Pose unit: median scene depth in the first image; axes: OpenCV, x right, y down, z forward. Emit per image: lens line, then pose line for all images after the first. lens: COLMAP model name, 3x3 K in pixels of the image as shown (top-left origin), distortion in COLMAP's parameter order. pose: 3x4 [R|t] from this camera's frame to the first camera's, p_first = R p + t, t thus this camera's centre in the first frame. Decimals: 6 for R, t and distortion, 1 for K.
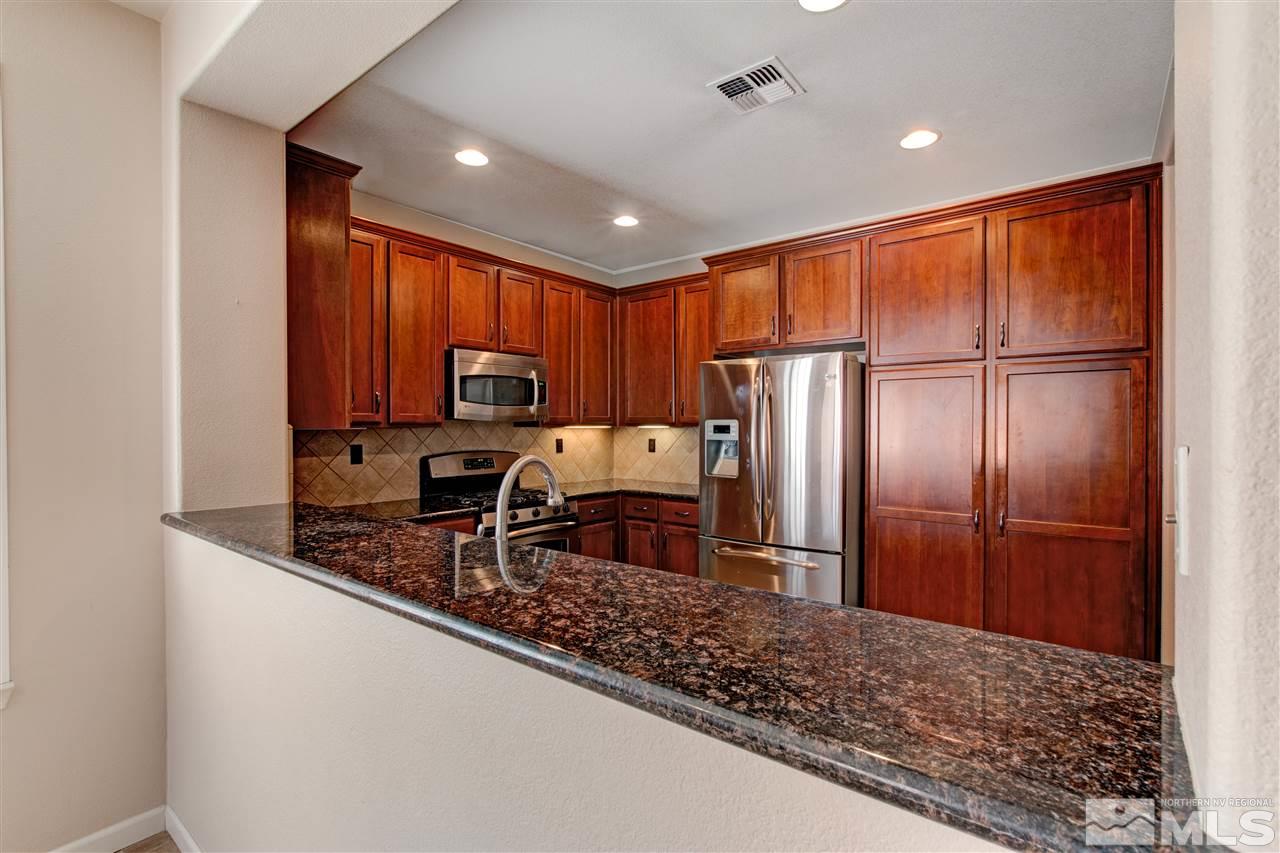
lens RADIAL K [[603.0, 0, 647.6], [0, 603.0, 430.3], [0, 0, 1]] dist [-0.015391, -0.001088]
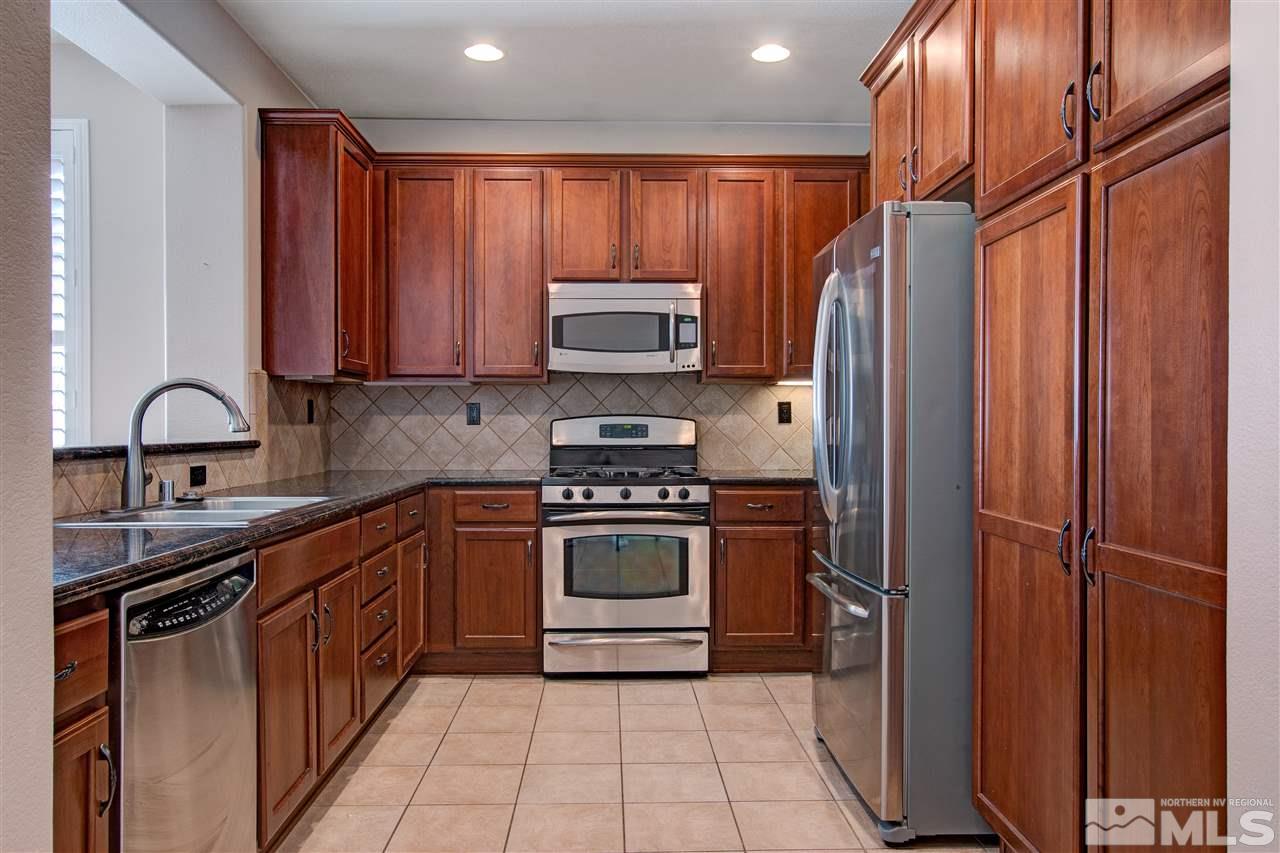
lens RADIAL K [[960.7, 0, 645.3], [0, 960.7, 430.1], [0, 0, 1]] dist [0.013912, 0.015997]
pose [[0.617440, 0.001082, -0.786617, 0.782706], [-0.005977, 0.999977, -0.003316, 0.065407], [0.786595, 0.006748, 0.617432, 0.305656]]
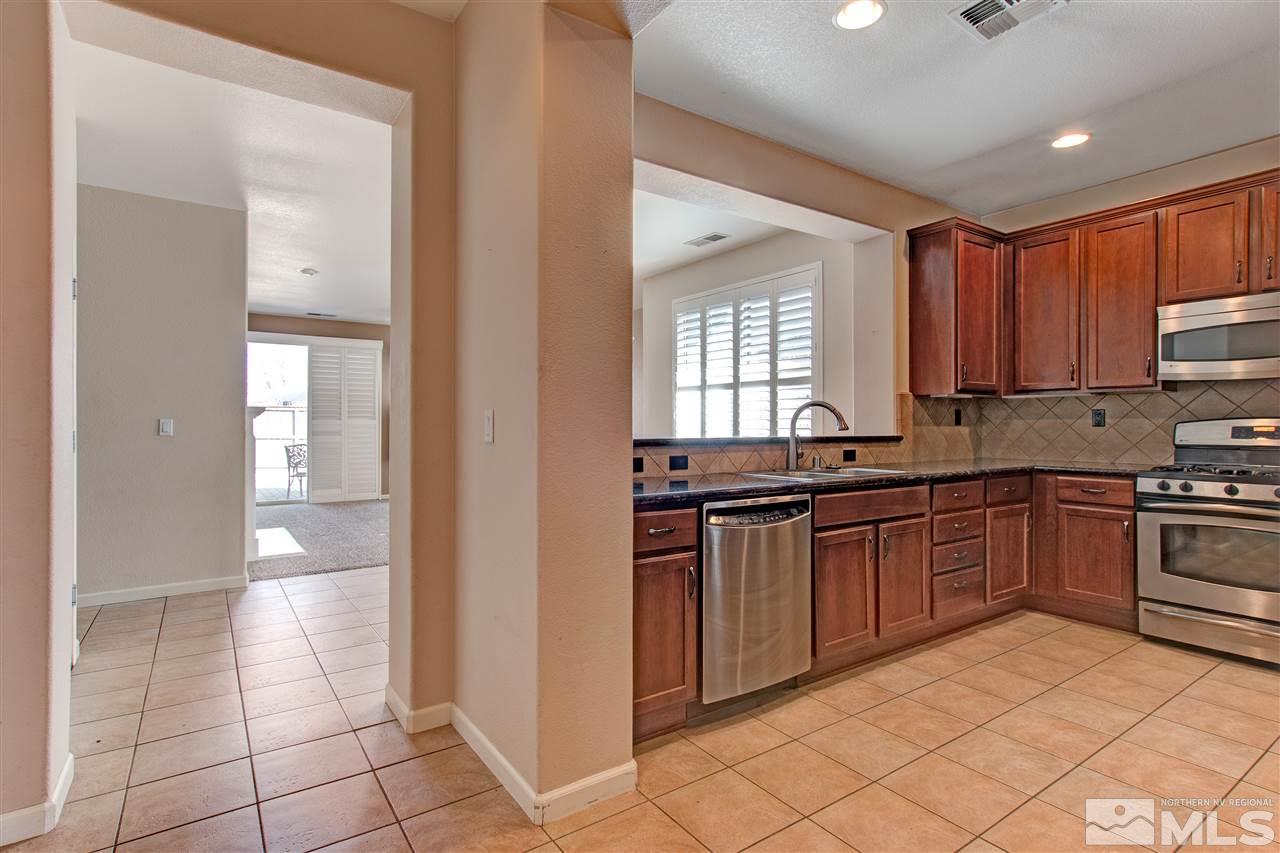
lens RADIAL K [[640.8, 0, 621.4], [0, 640.8, 425.1], [0, 0, 1]] dist [0.015528, -0.000081]
pose [[-0.337299, -0.004778, -0.941385, 0.938983], [-0.011781, 0.999930, -0.000854, 0.063456], [0.941324, 0.010803, -0.337332, 0.548012]]
